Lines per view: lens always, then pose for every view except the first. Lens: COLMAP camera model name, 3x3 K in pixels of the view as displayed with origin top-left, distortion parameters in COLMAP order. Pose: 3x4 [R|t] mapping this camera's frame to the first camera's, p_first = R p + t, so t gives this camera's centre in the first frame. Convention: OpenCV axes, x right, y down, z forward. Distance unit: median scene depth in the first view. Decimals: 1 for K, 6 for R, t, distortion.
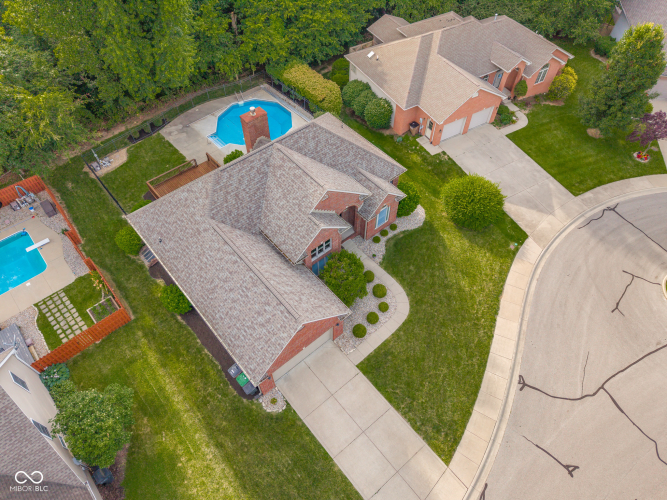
lens RADIAL K [[449.3, 0, 333.5], [0, 449.3, 250.0], [0, 0, 1]] dist [0.010113, -0.000255]
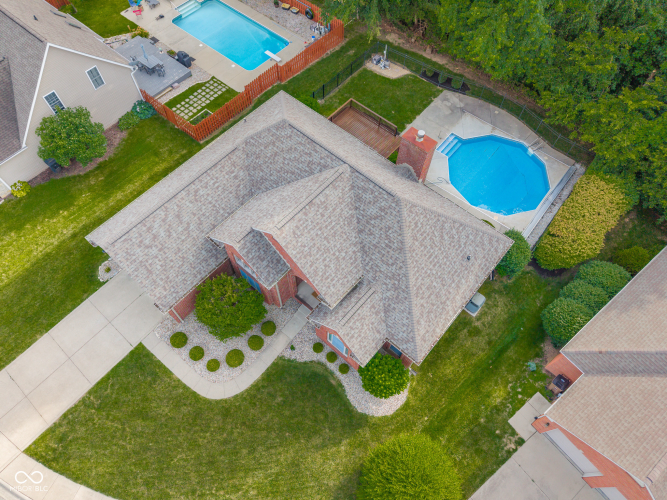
lens RADIAL K [[448.2, 0, 333.5], [0, 448.2, 250.0], [0, 0, 1]] dist [0.001903, -0.000085]
pose [[0.152154, 0.865053, -0.478051, 0.340451], [-0.797209, 0.393320, 0.457993, -0.485350], [0.584215, 0.311421, 0.749473, 0.433572]]
